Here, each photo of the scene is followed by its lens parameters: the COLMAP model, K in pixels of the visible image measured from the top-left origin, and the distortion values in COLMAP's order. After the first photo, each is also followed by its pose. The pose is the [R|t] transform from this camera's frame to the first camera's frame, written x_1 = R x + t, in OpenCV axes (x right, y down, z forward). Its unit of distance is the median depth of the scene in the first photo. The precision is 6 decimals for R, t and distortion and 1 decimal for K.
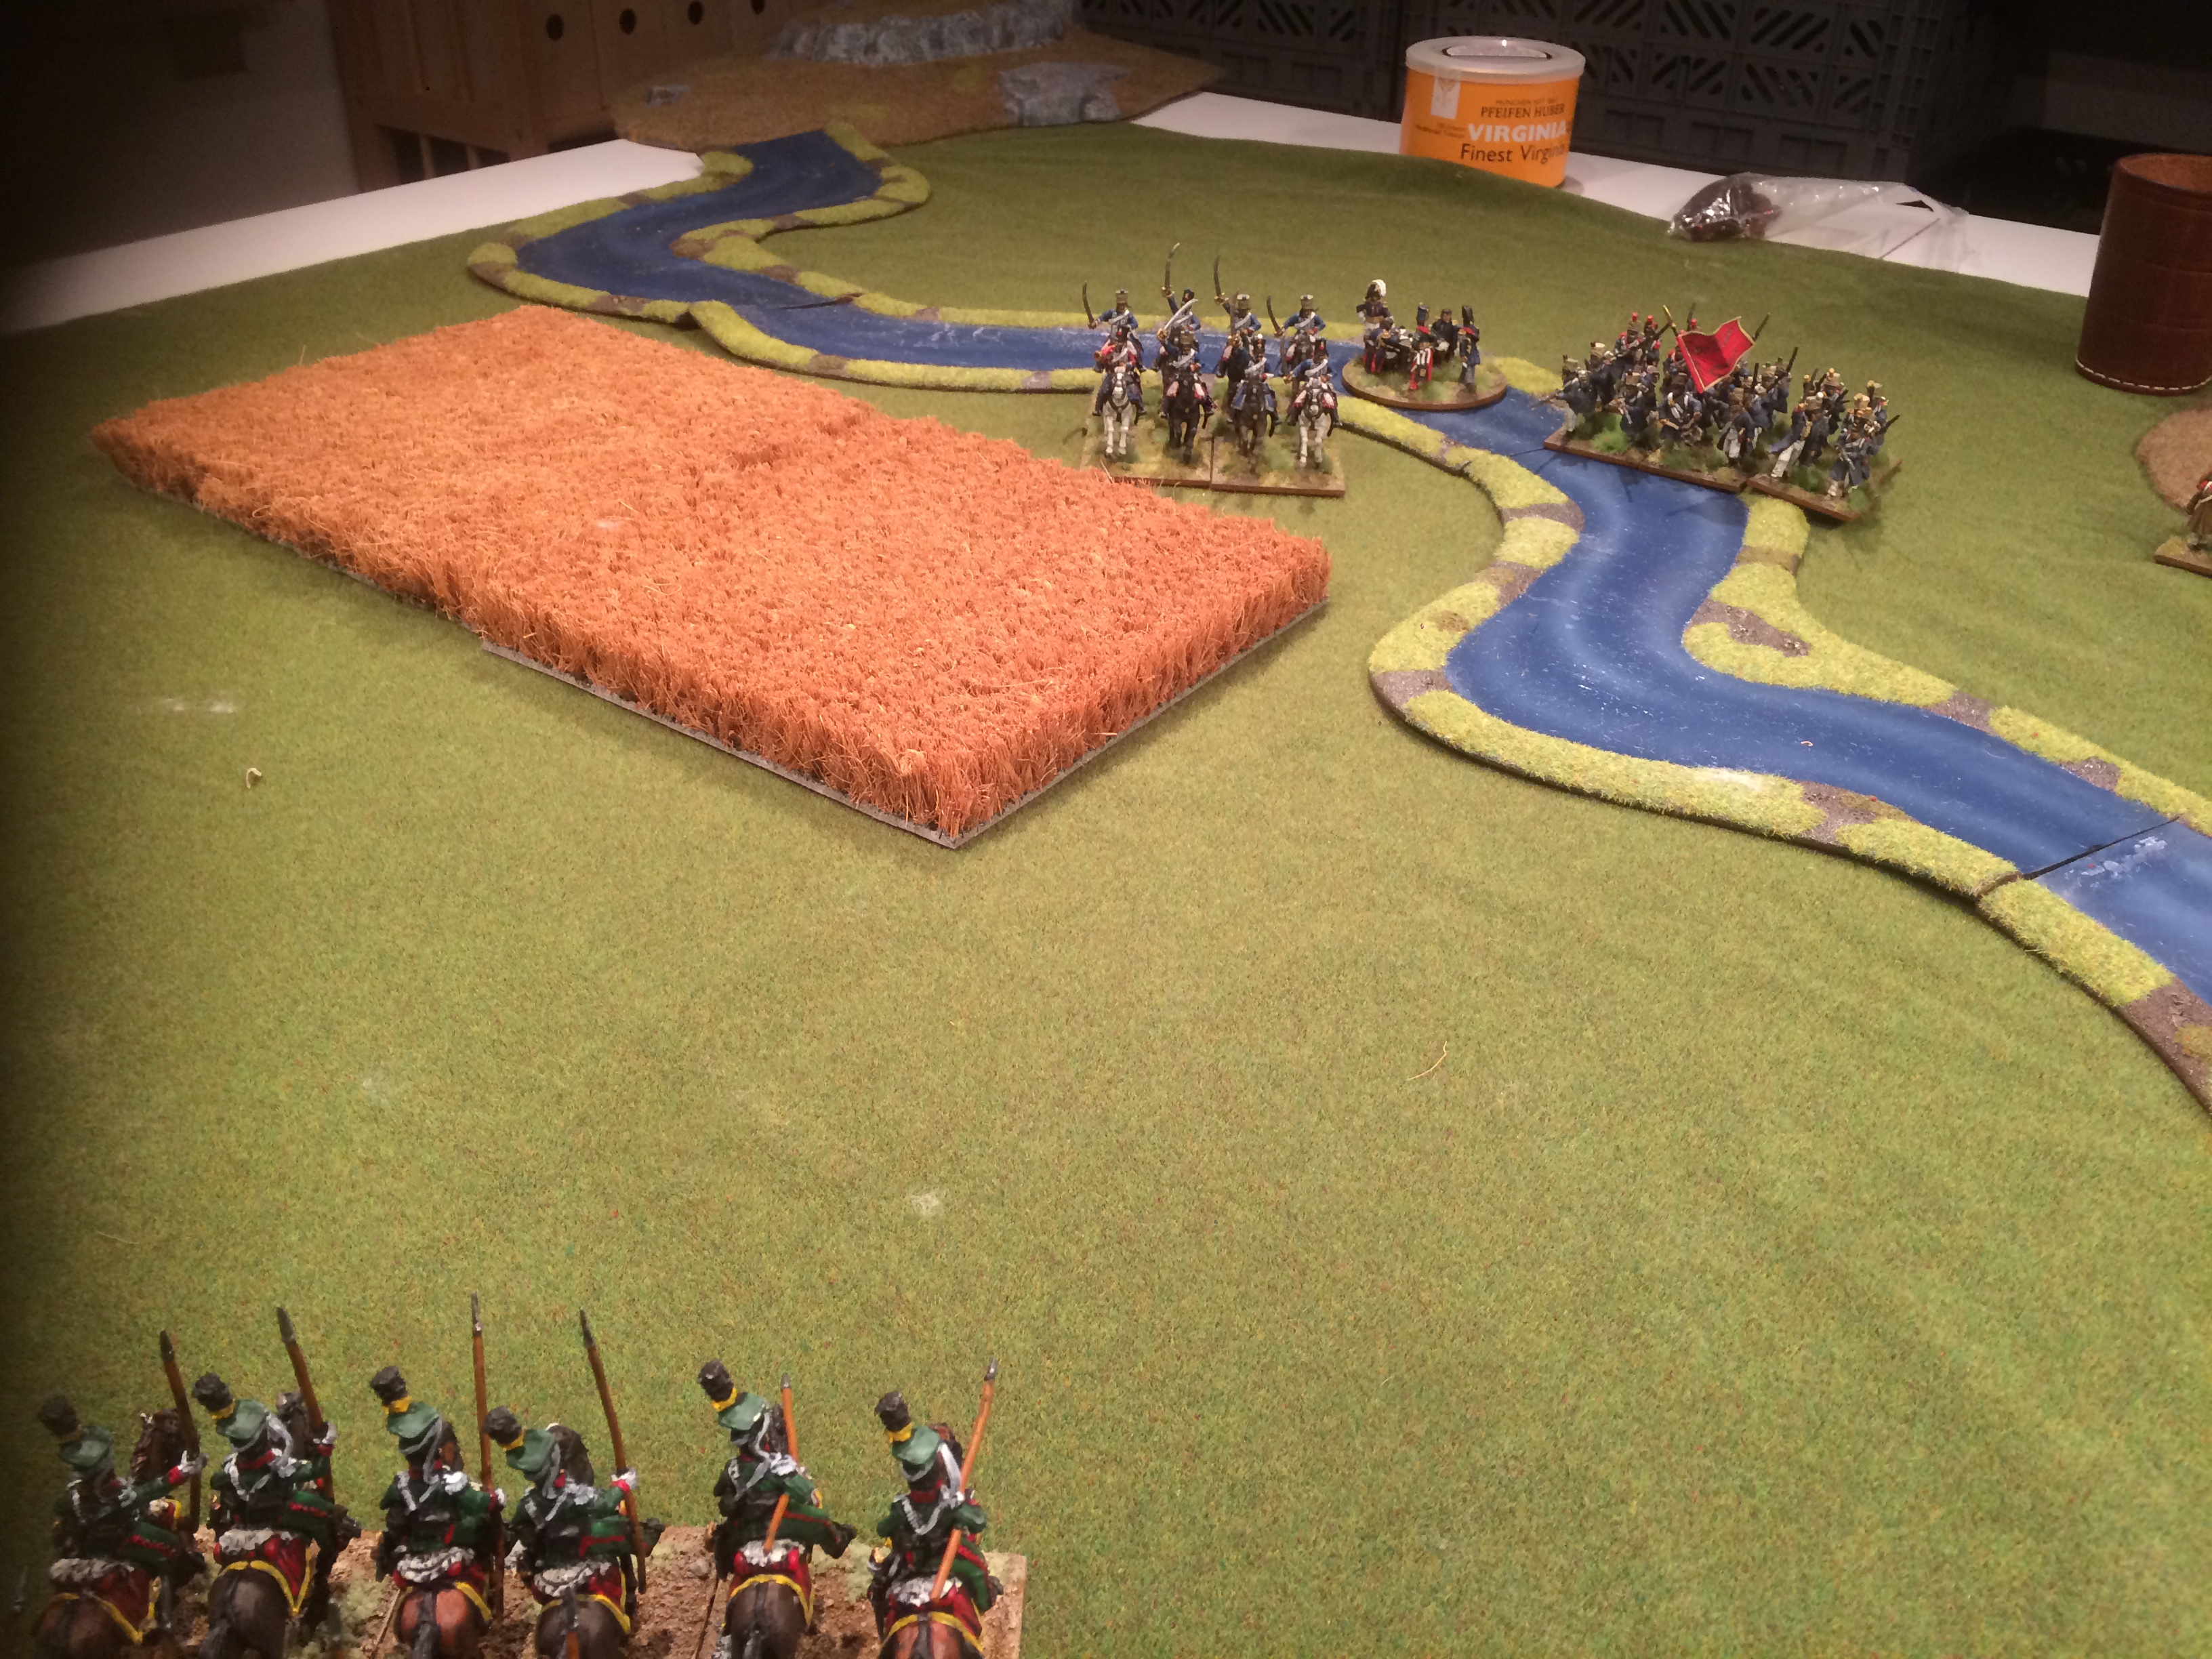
lens RADIAL K [[1898.1, 0, 1106.0], [0, 1898.1, 829.5], [0, 0, 1]] dist [0.084074, -0.123616]
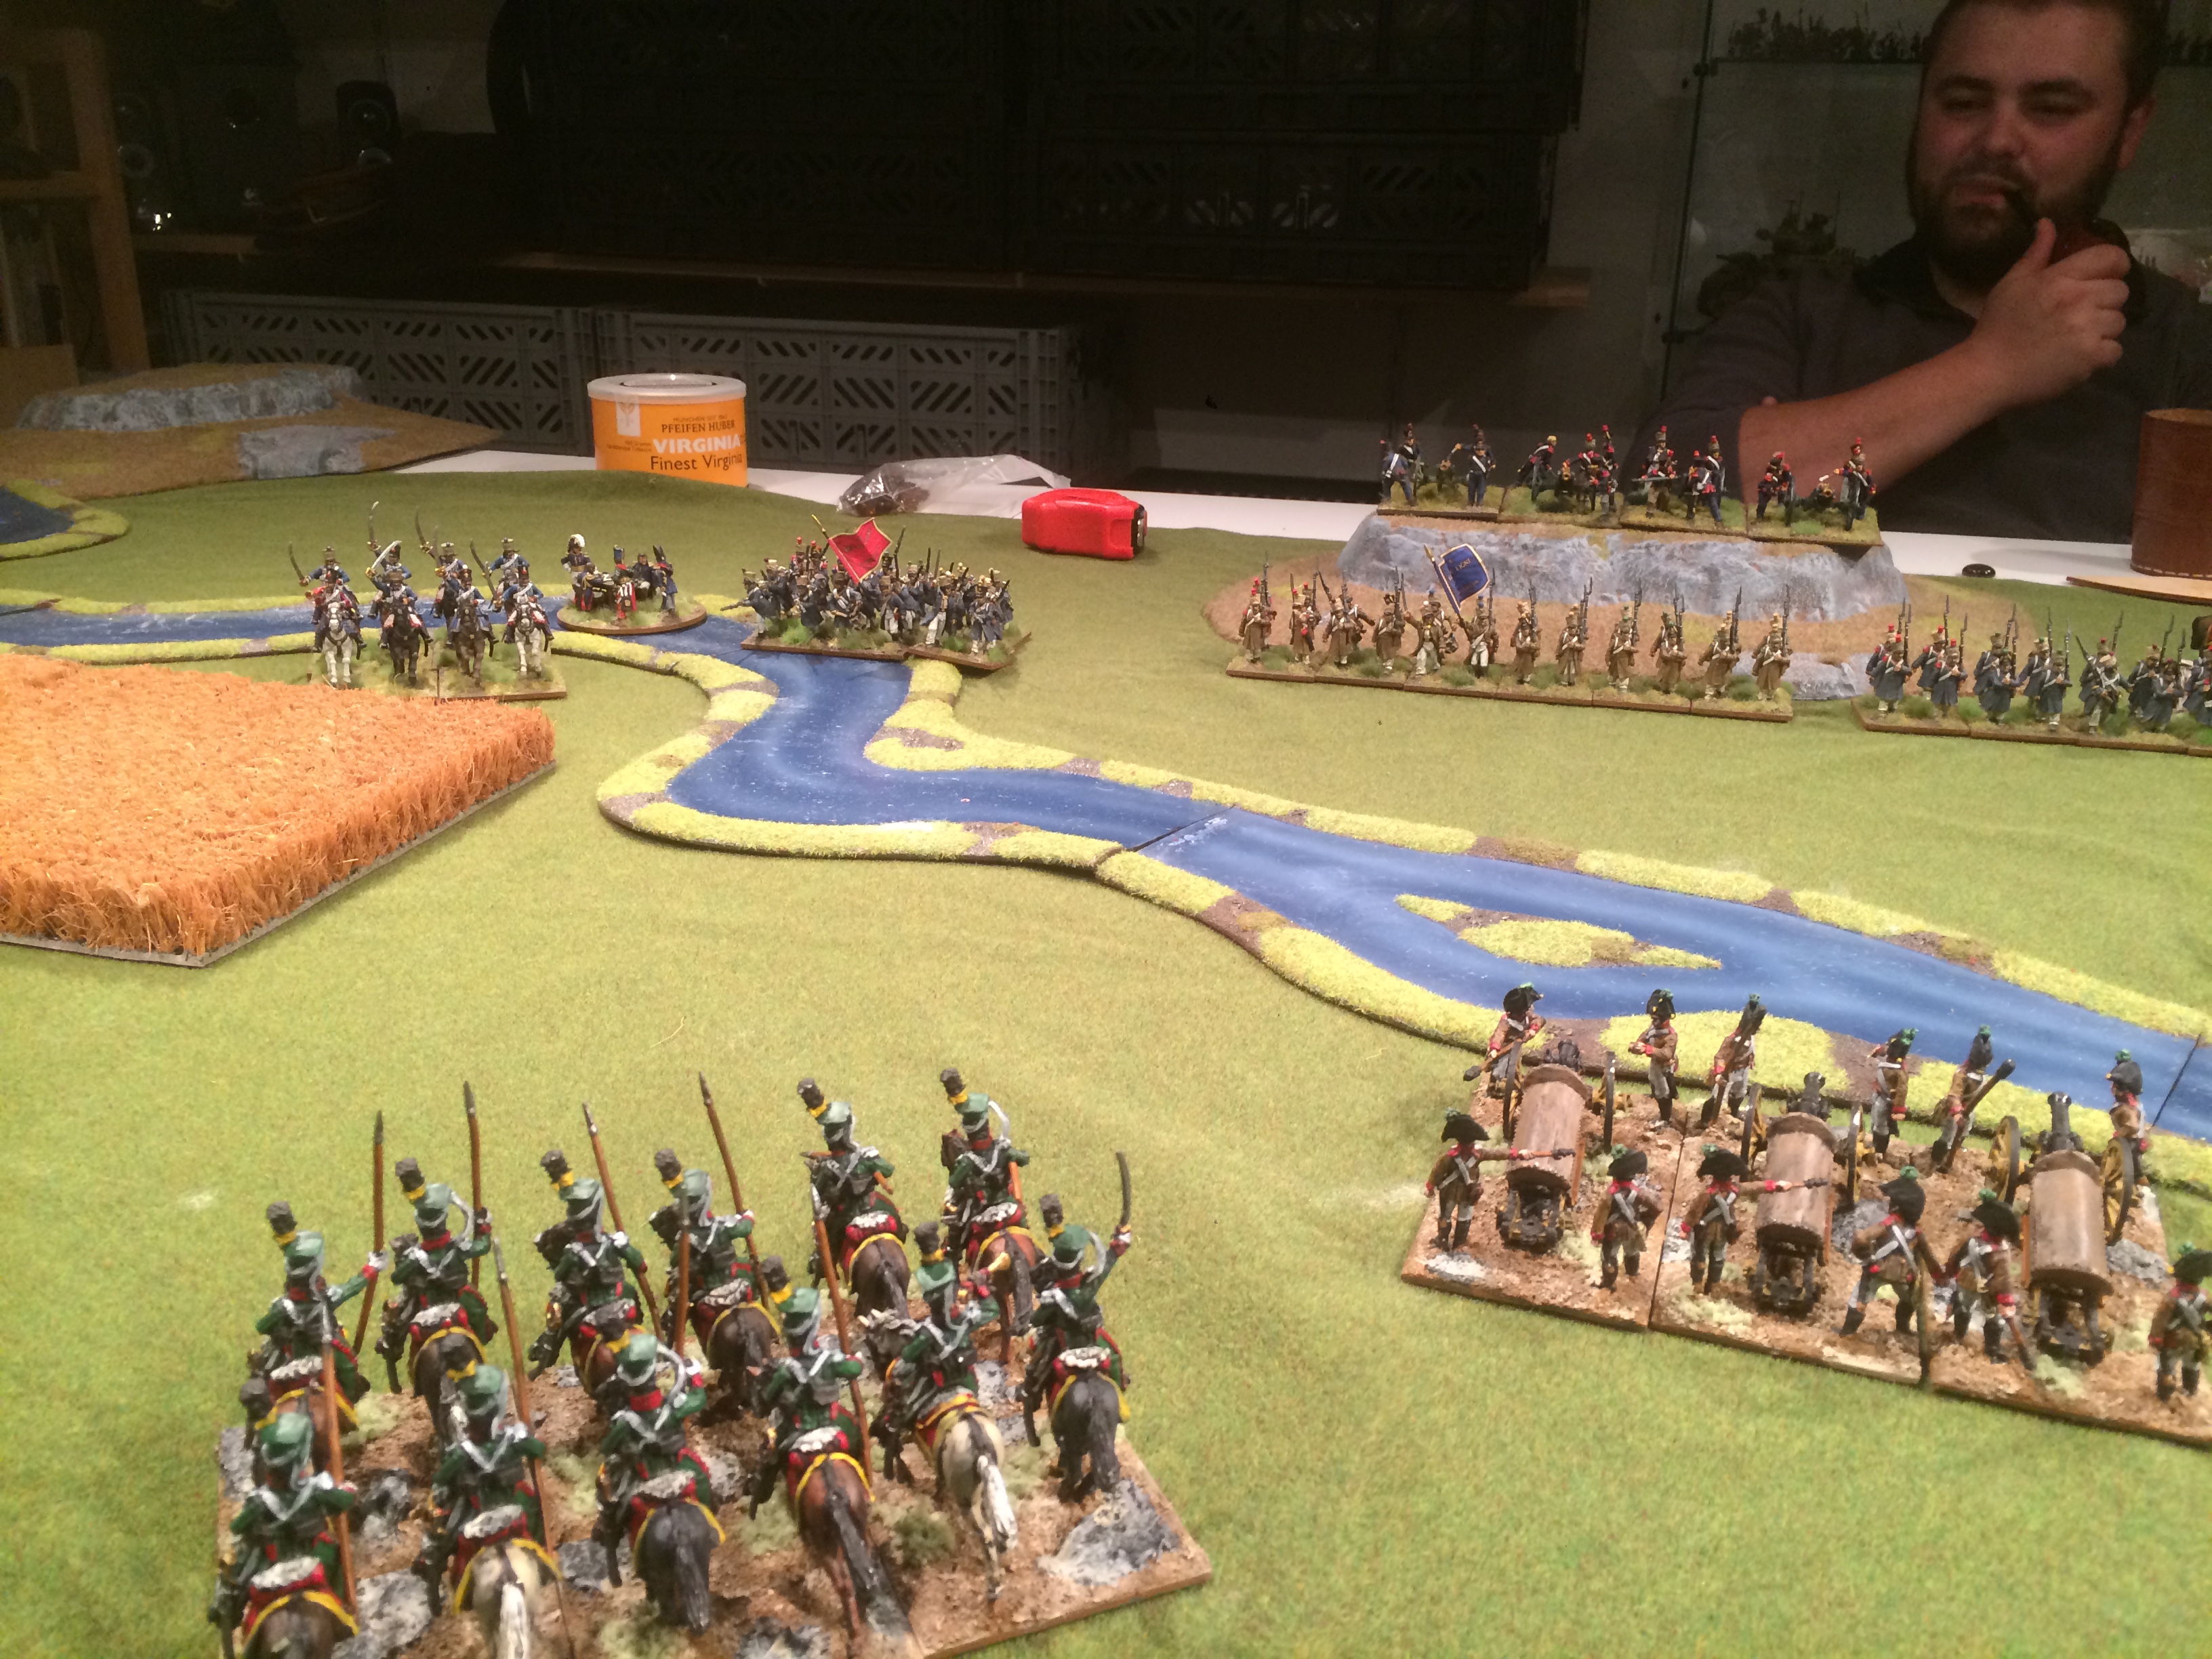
lens RADIAL K [[1898.1, 0, 1106.0], [0, 1898.1, 829.5], [0, 0, 1]] dist [0.084074, -0.123616]
pose [[0.926760, -0.130170, 0.352379, 0.014202], [0.199781, 0.965176, -0.168889, 0.162316], [-0.318123, 0.226918, 0.920492, -0.121565]]
